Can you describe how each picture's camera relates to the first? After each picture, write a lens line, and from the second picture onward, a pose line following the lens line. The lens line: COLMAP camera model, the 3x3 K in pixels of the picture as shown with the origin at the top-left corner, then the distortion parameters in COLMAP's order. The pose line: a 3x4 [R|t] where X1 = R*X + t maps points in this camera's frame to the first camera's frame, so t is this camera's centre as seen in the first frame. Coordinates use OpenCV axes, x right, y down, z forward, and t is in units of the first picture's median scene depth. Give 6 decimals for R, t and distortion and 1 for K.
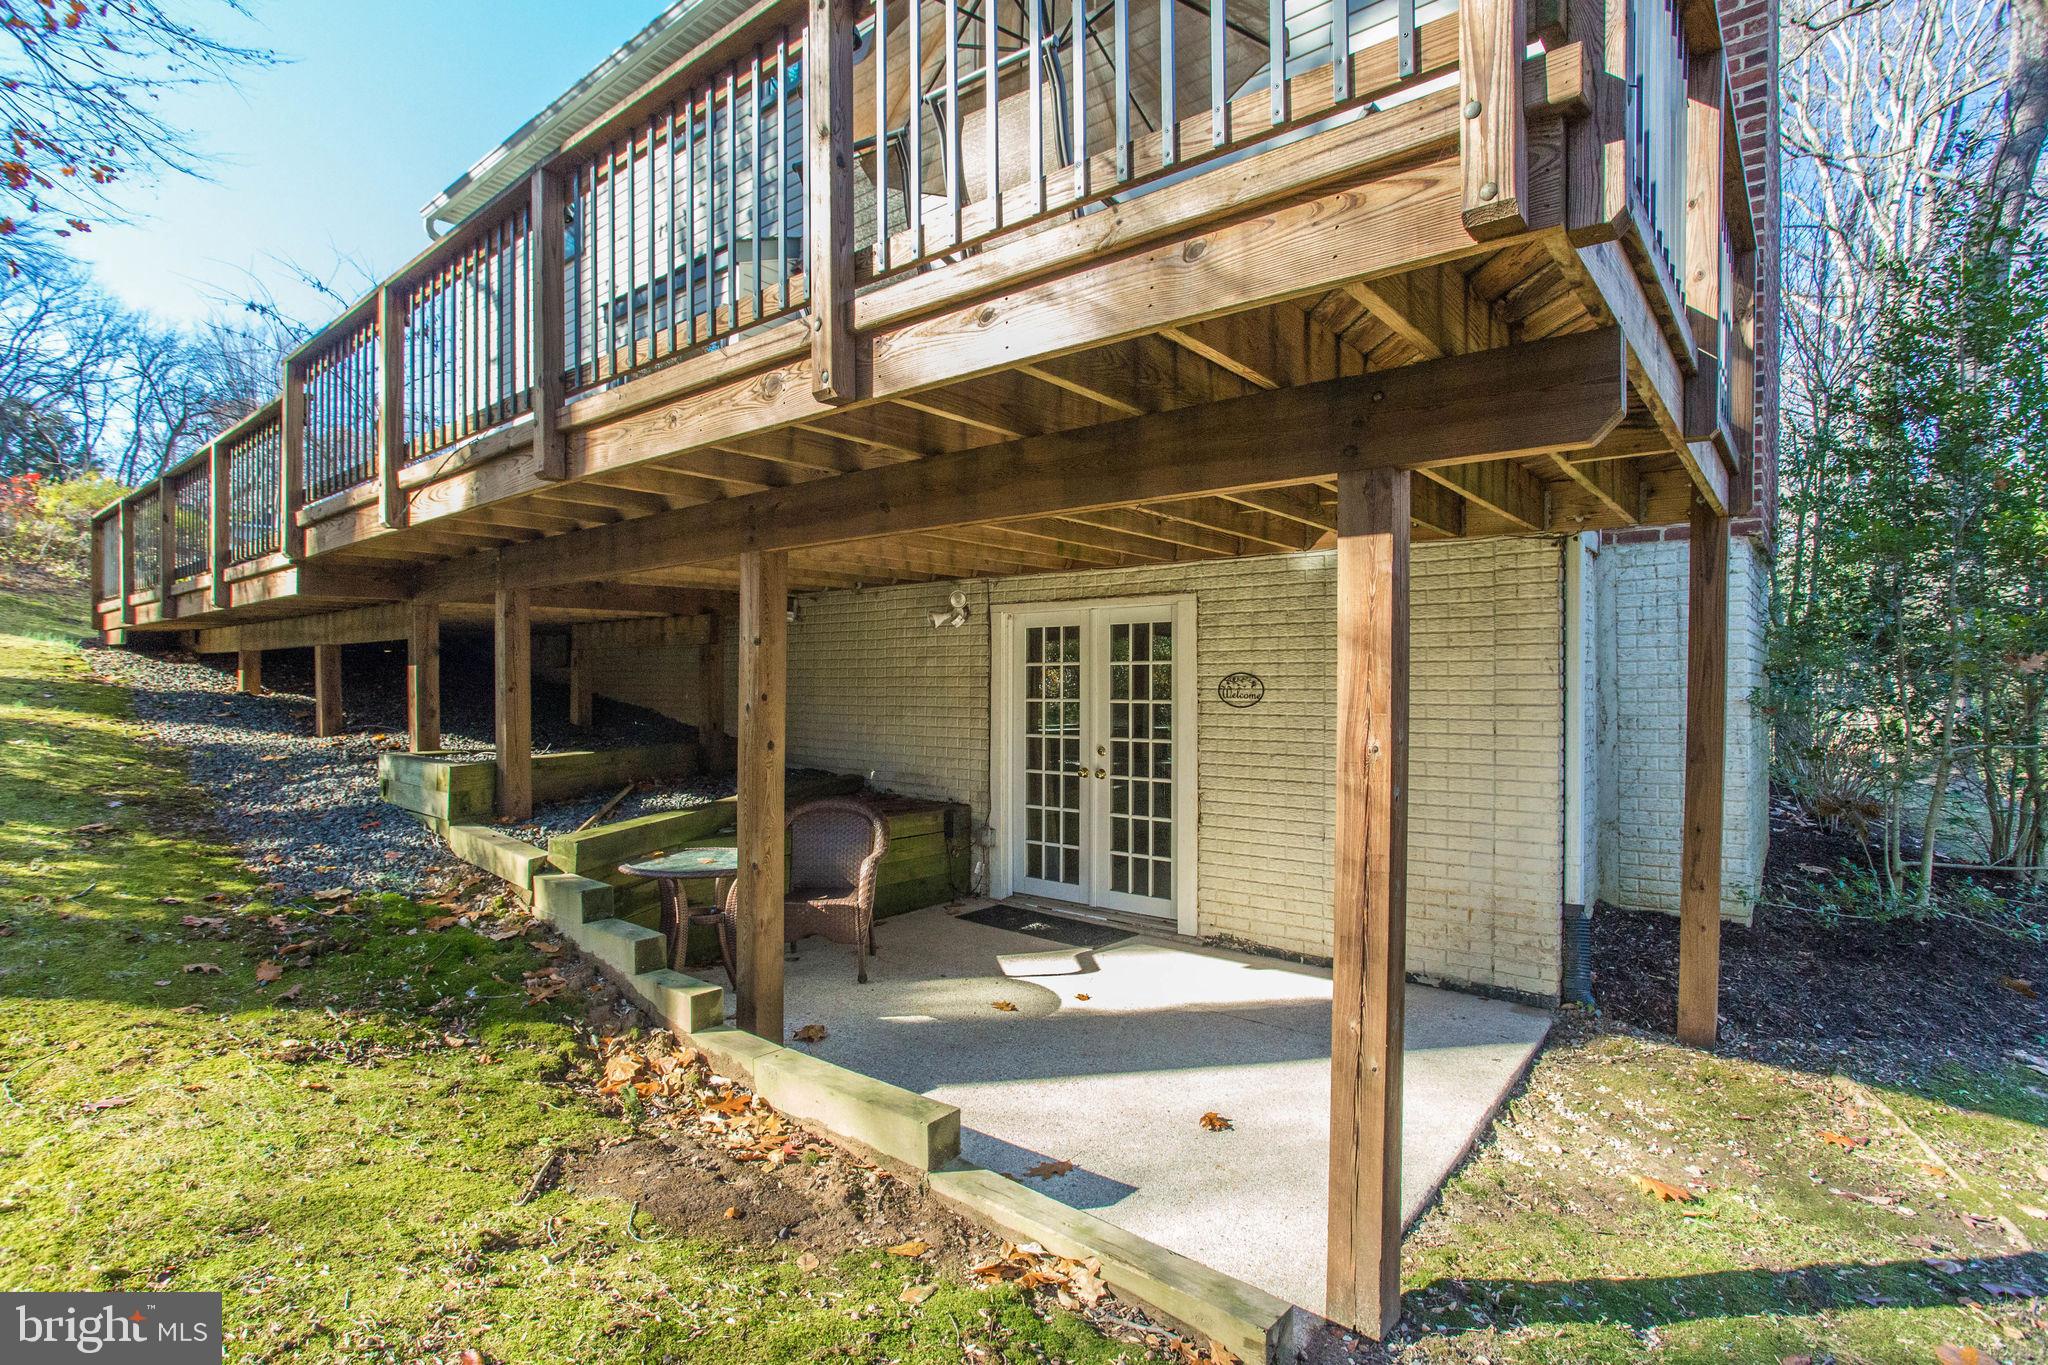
lens RADIAL K [[1024.3, 0, 1018.4], [0, 1024.3, 688.6], [0, 0, 1]] dist [-0.064485, 0.040644]
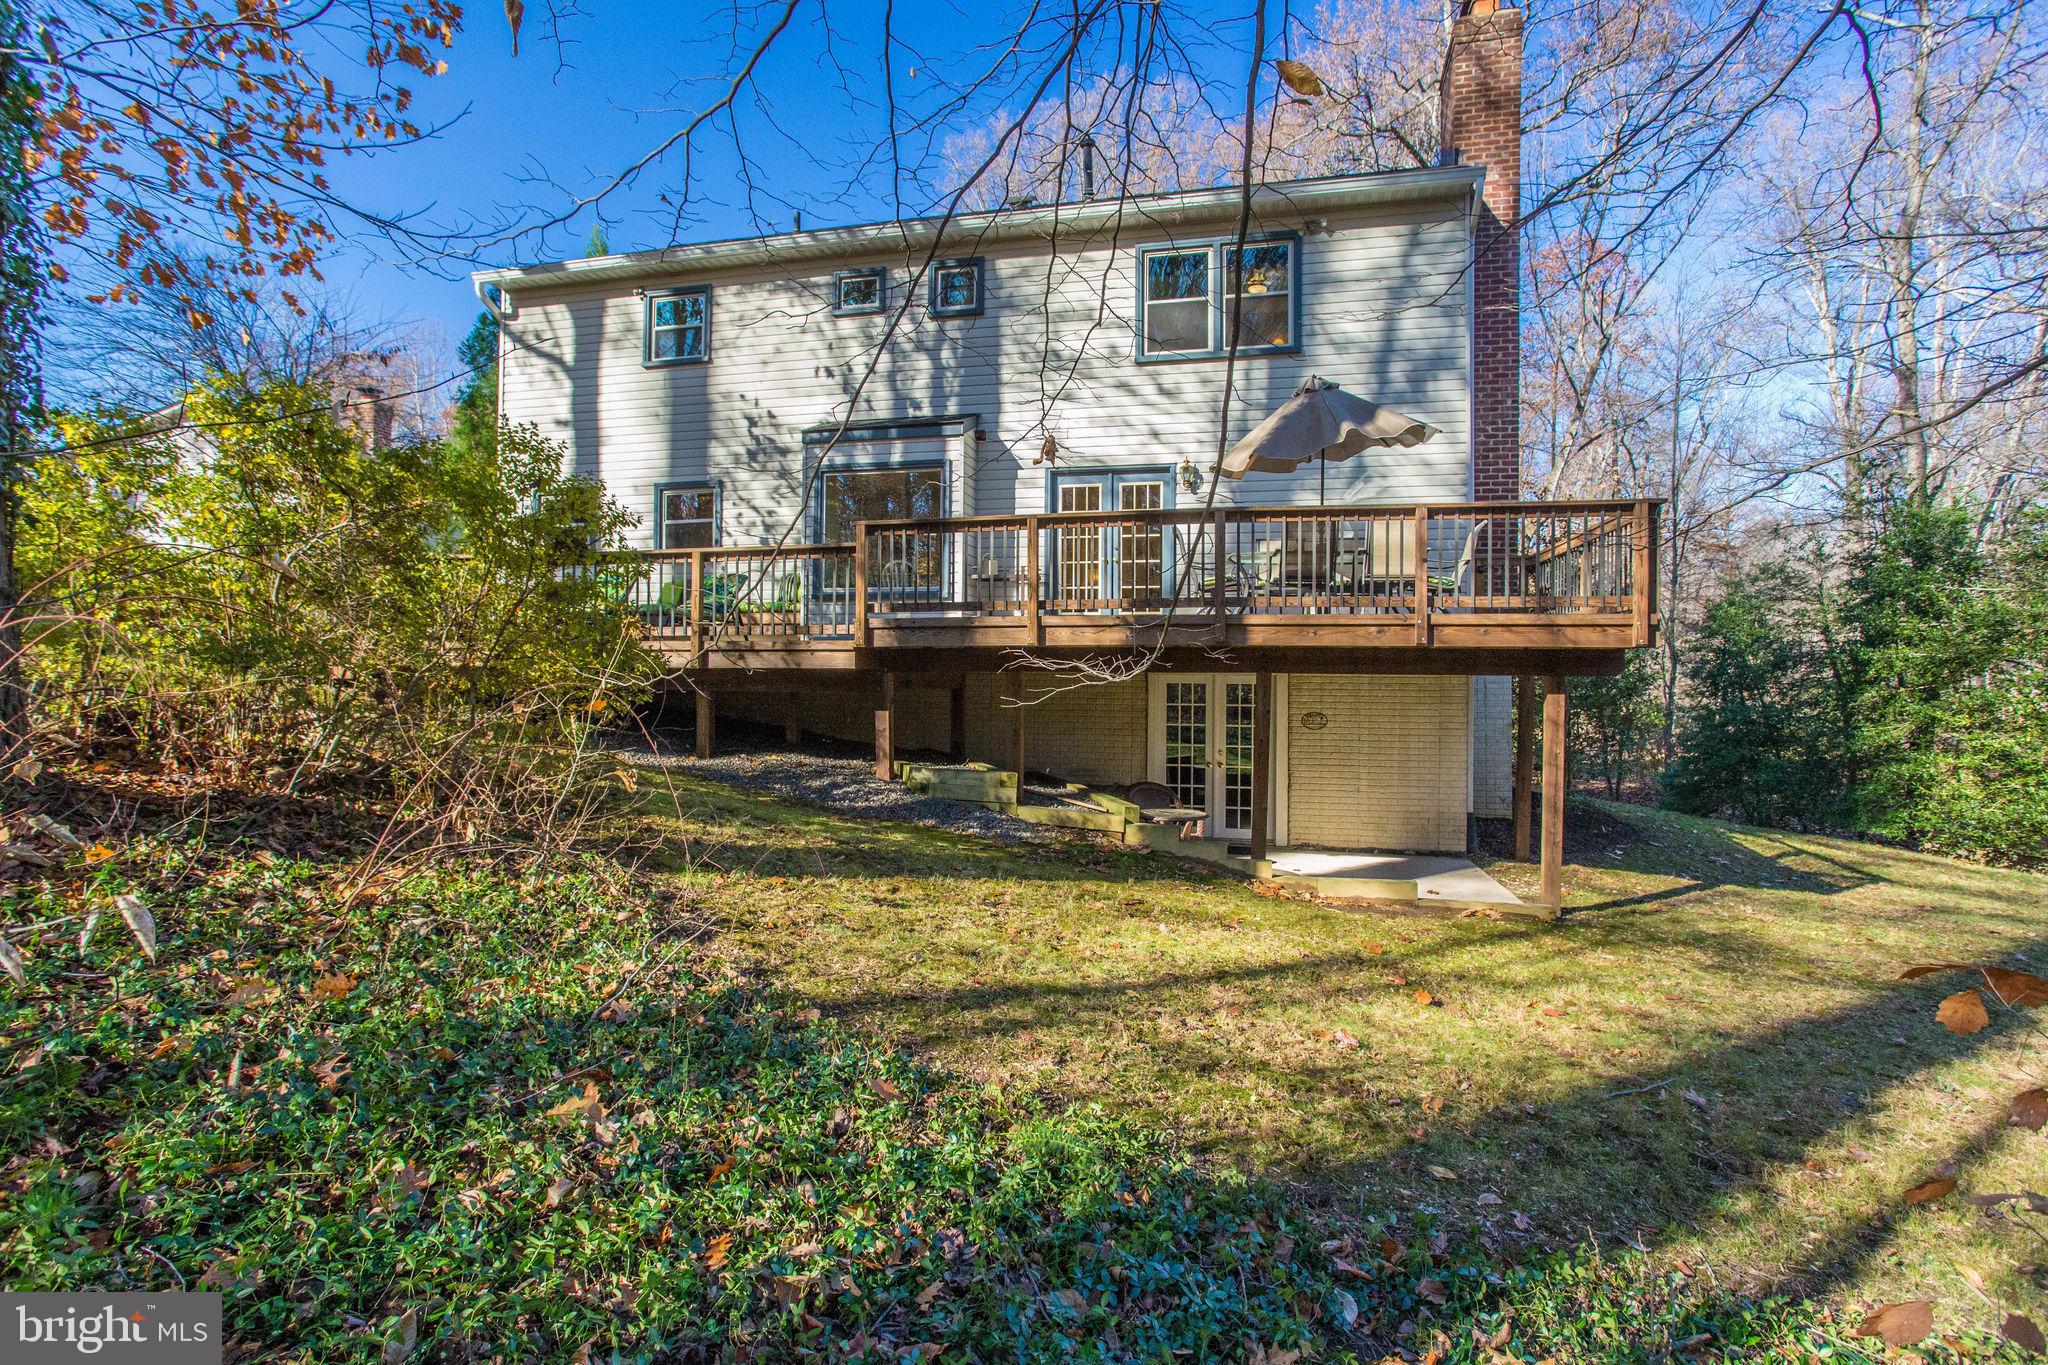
lens RADIAL K [[1024.3, 0, 1018.4], [0, 1024.3, 688.6], [0, 0, 1]] dist [-0.064485, 0.040644]
pose [[0.909316, 0.002562, 0.416099, -1.337201], [-0.003767, 0.999991, 0.002076, -0.074416], [-0.416090, -0.003455, 0.909317, -0.684465]]
